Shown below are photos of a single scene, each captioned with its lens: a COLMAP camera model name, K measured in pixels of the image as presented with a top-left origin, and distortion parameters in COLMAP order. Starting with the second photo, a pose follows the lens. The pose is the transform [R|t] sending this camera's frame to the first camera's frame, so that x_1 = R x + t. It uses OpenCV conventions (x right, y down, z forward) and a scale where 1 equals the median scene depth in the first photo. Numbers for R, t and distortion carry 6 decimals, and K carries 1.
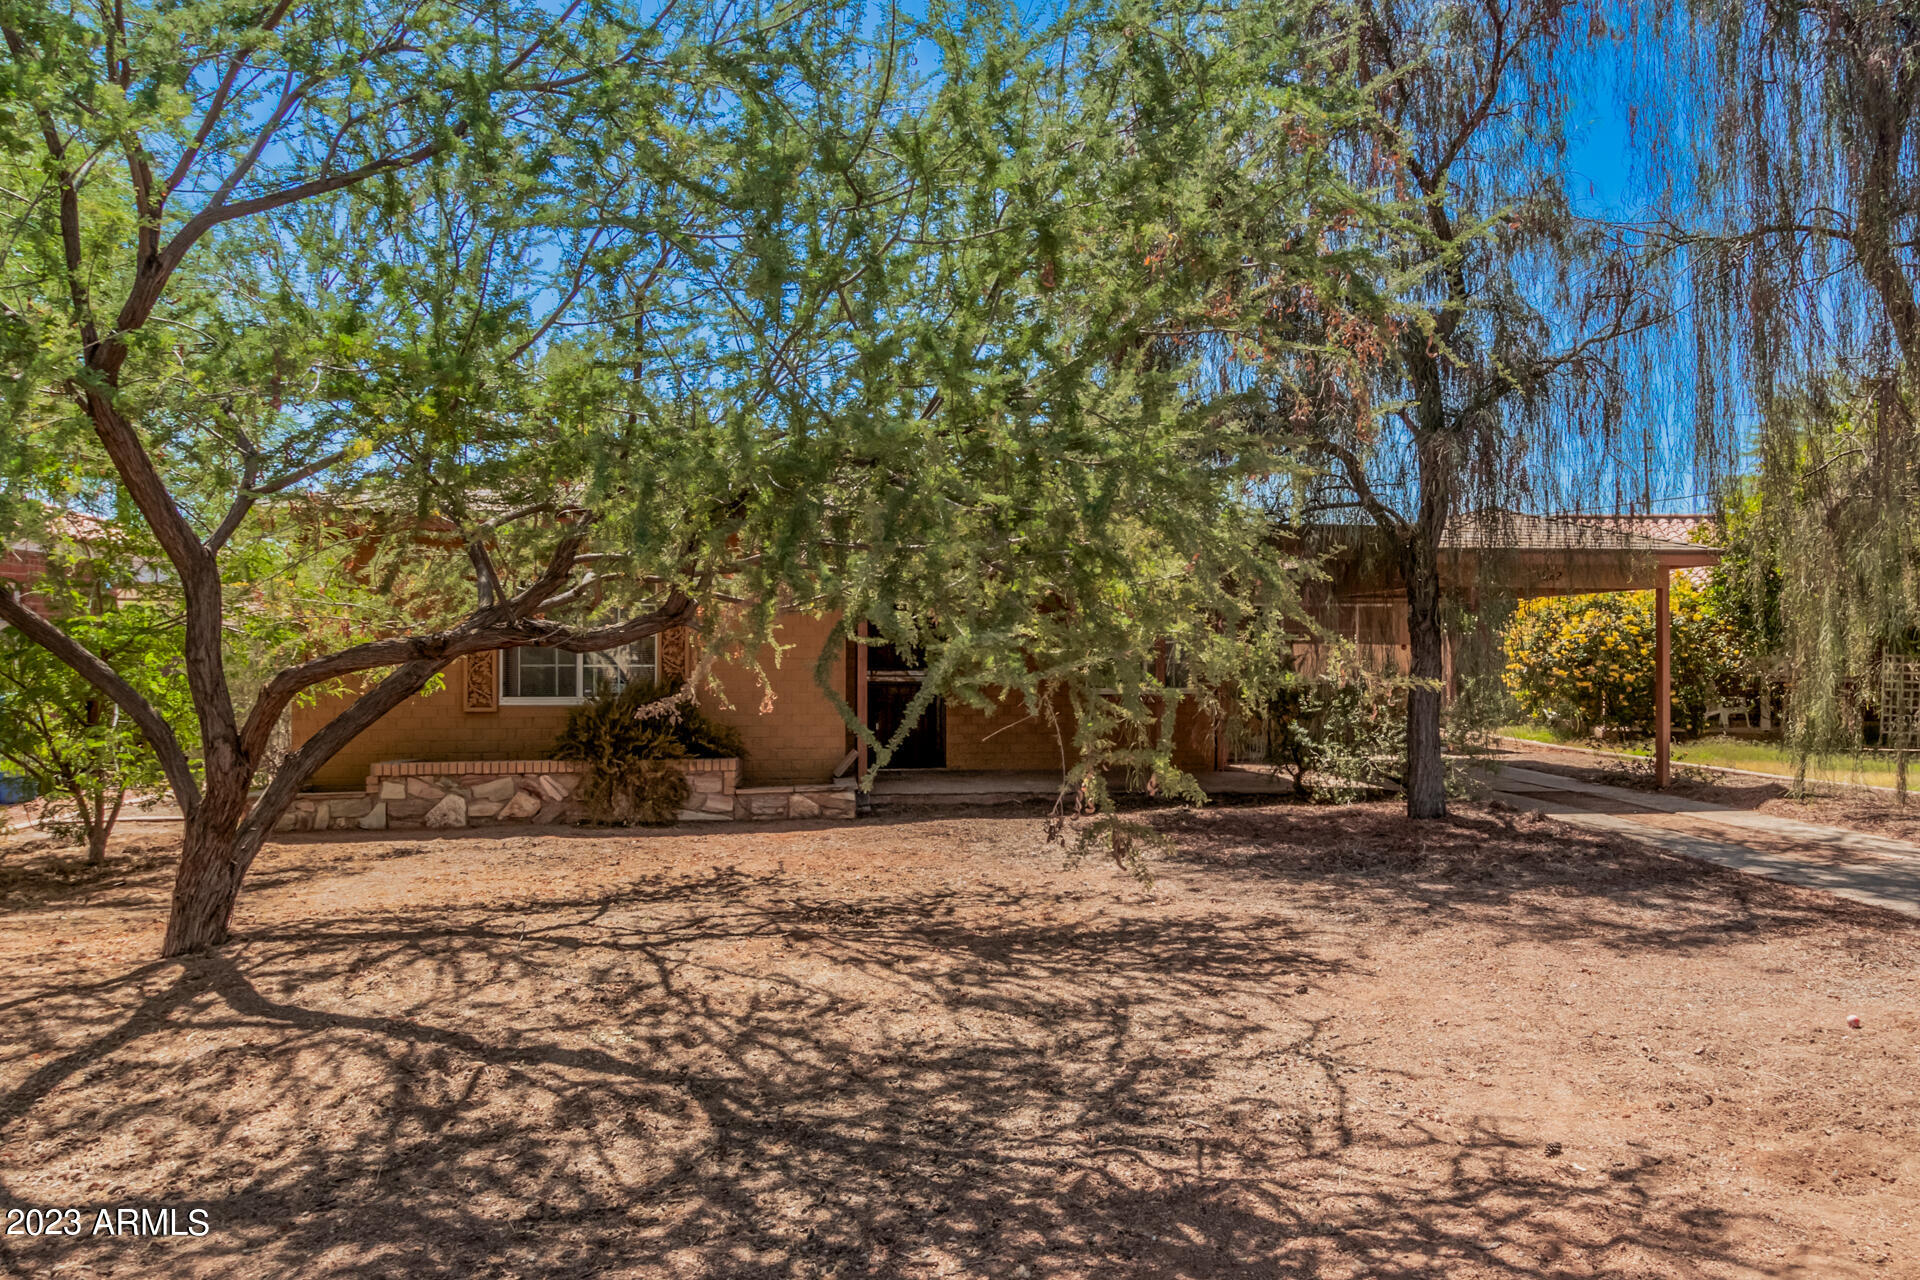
lens RADIAL K [[1488.0, 0, 1113.6], [0, 1488.0, 639.6], [0, 0, 1]] dist [0.006798, 0.003438]
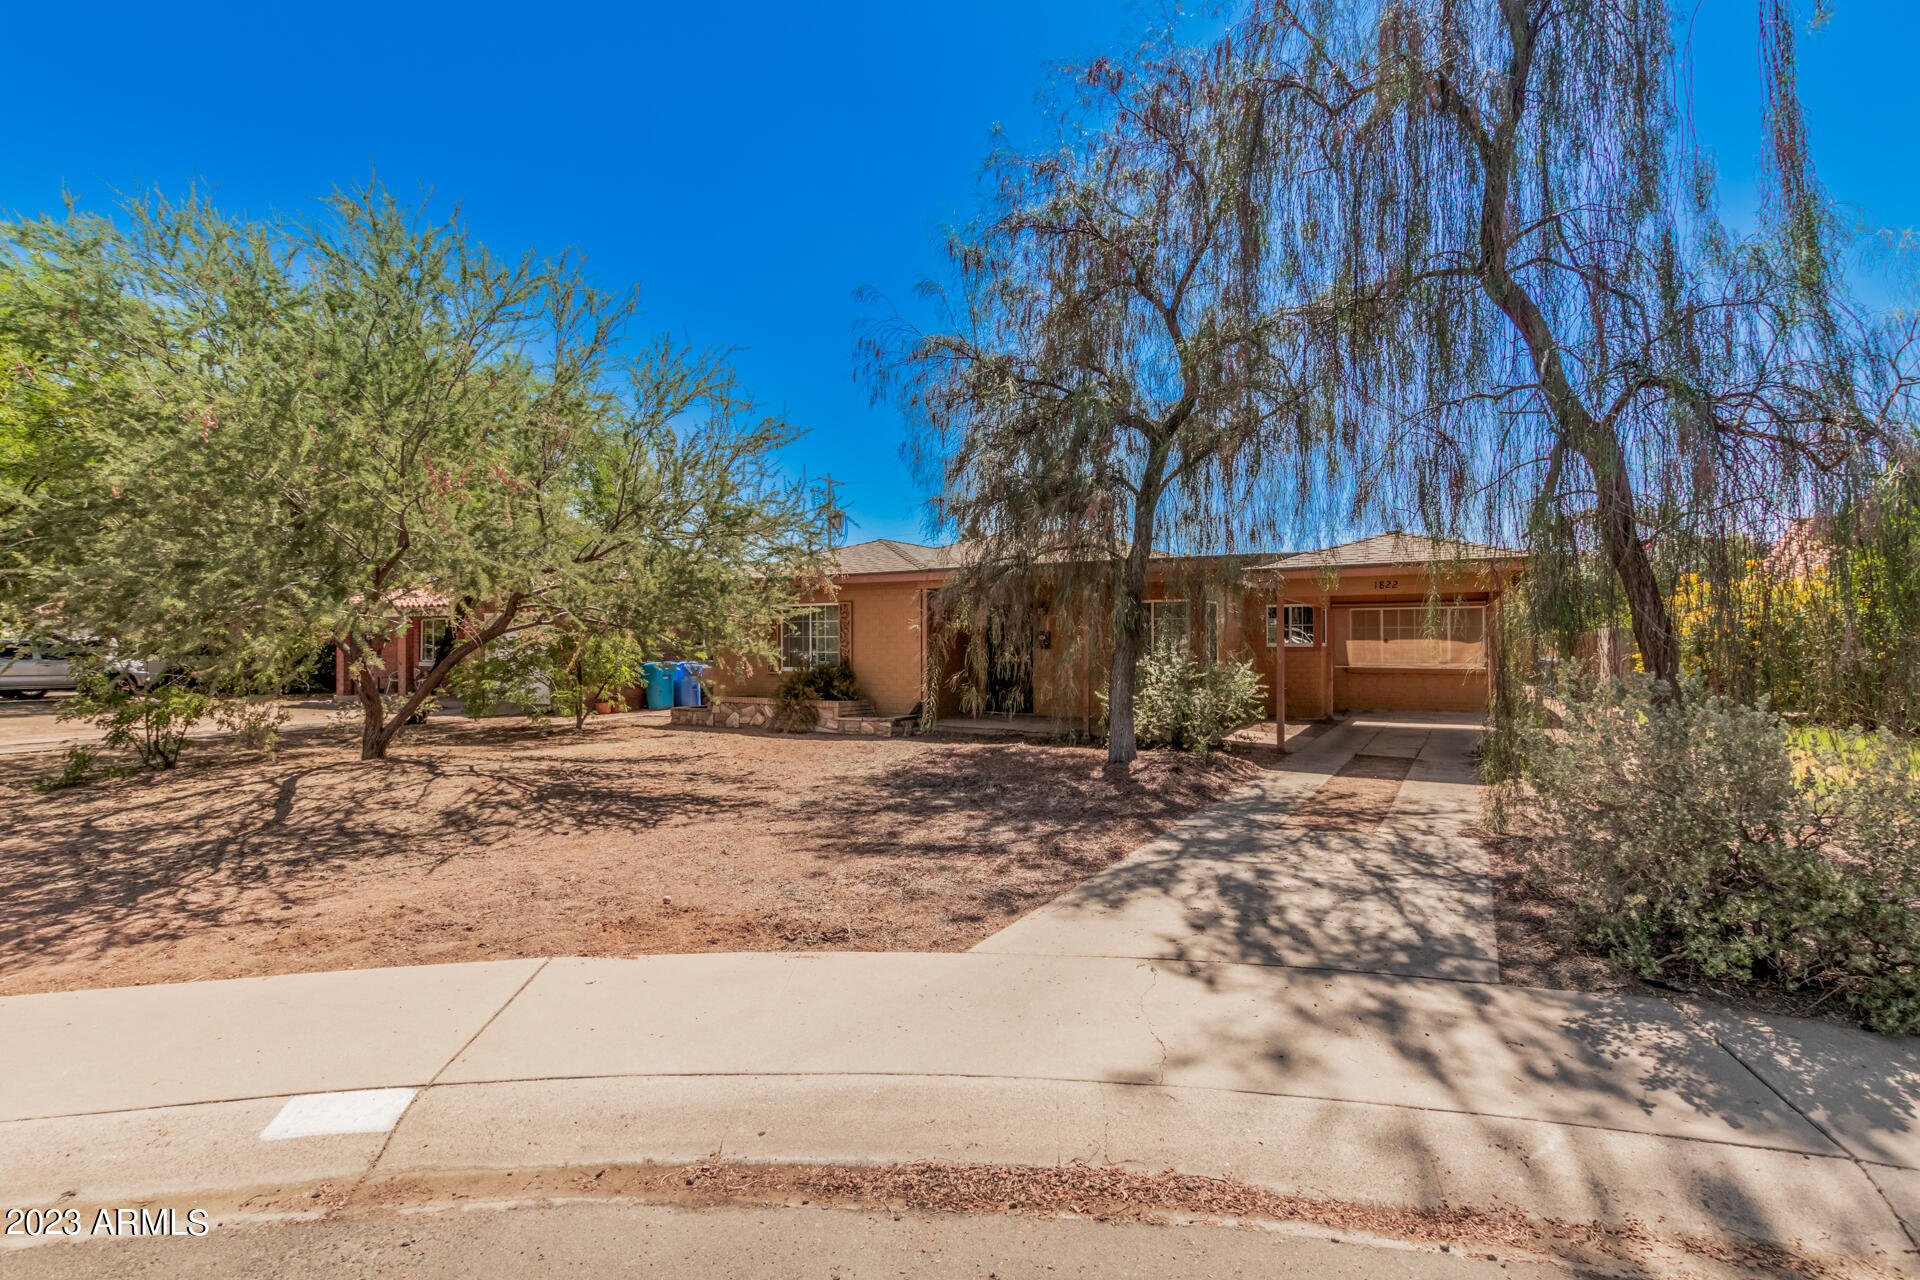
lens RADIAL K [[874.5, 0, 956.9], [0, 874.5, 631.0], [0, 0, 1]] dist [0.000839, -0.000274]
pose [[0.758687, -0.008647, -0.651398, 0.897524], [0.006873, 0.999963, -0.005269, -0.006316], [0.651419, -0.000479, 0.758718, 0.359832]]
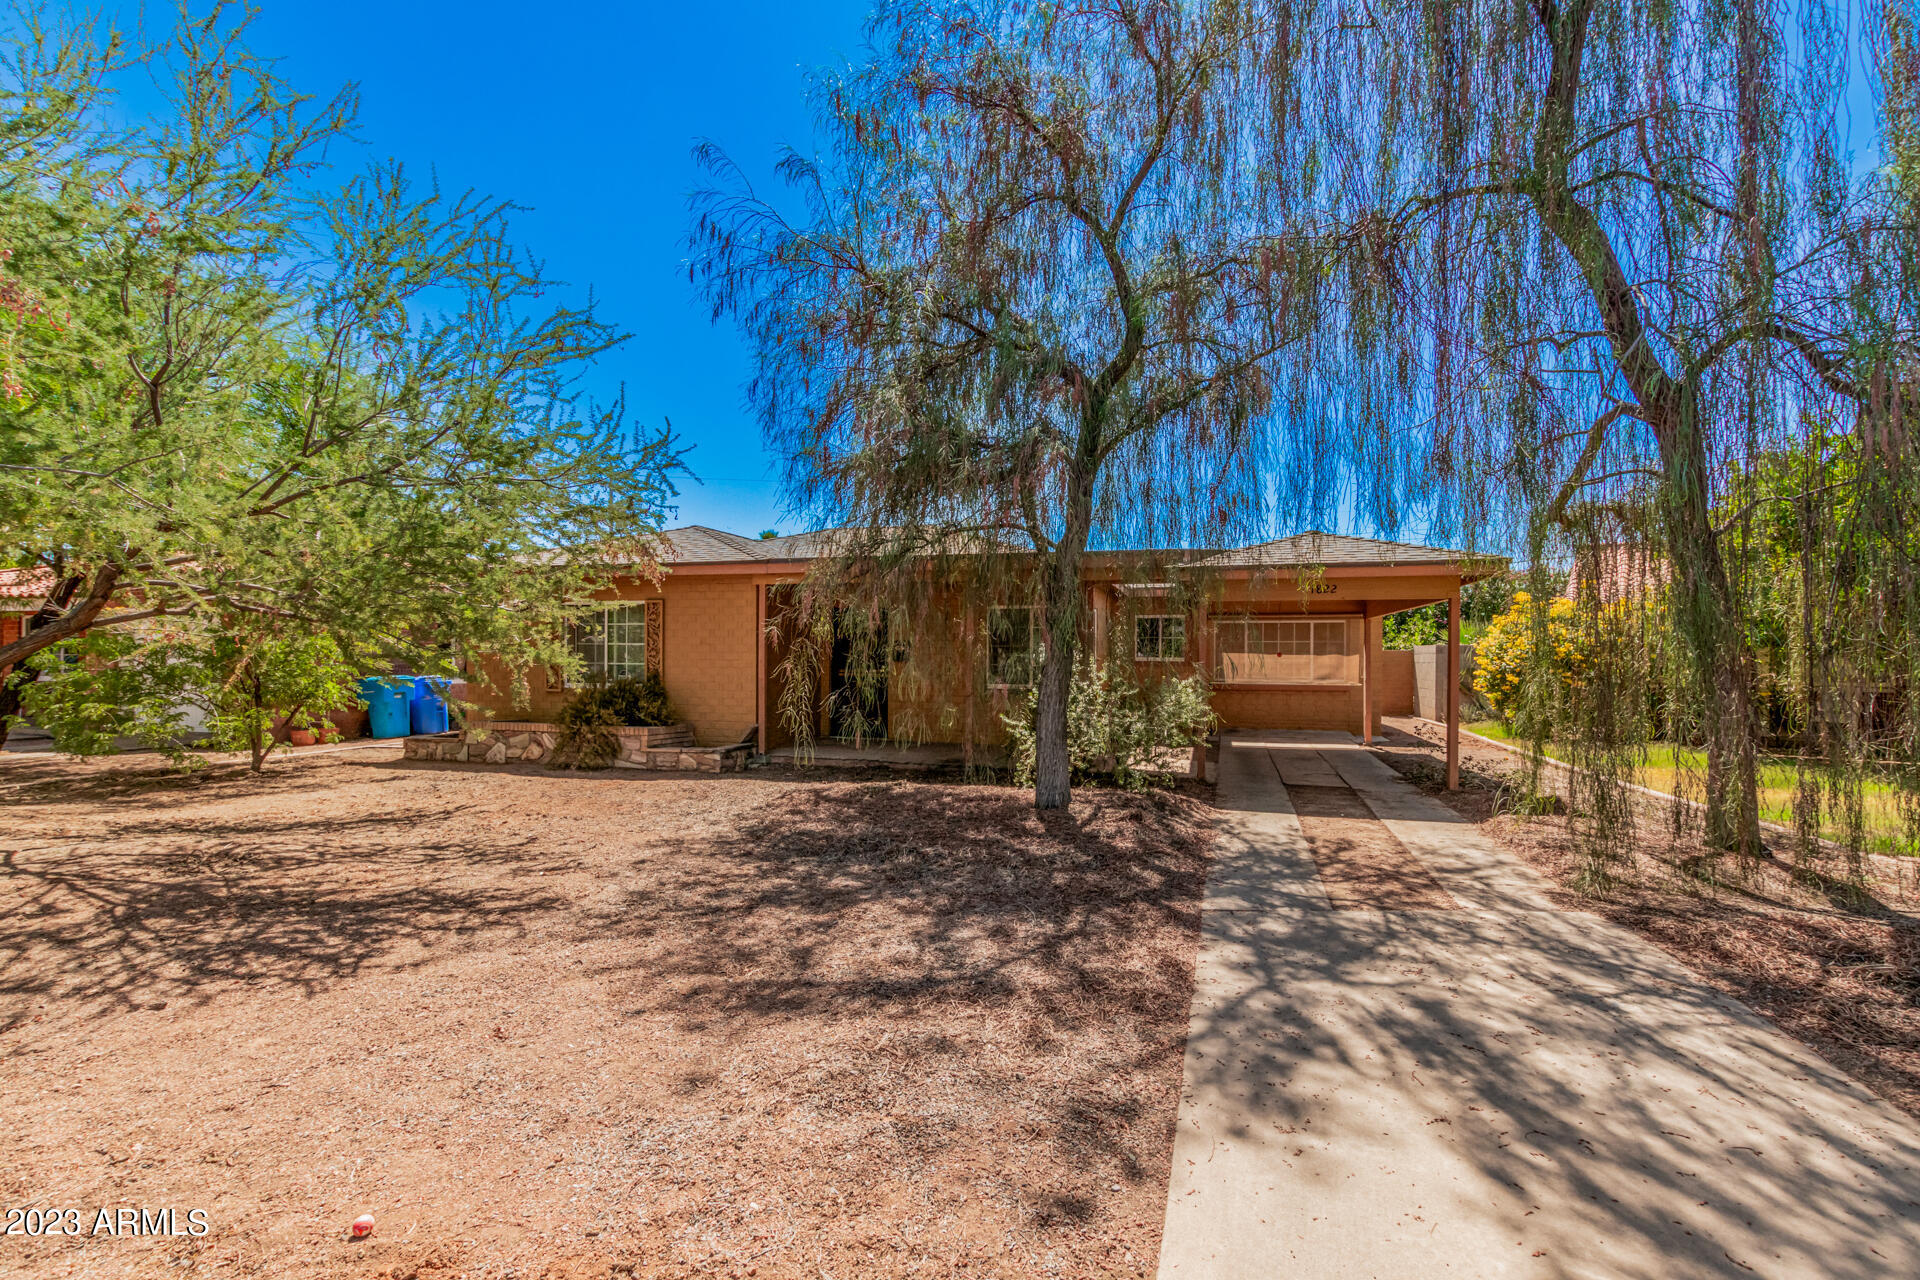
lens RADIAL K [[876.1, 0, 955.7], [0, 876.1, 654.9], [0, 0, 1]] dist [0.008457, -0.006366]
pose [[0.891149, 0.004290, -0.453691, 0.620833], [-0.002413, 0.999986, 0.004715, 0.004129], [0.453705, -0.003107, 0.891147, 0.539023]]
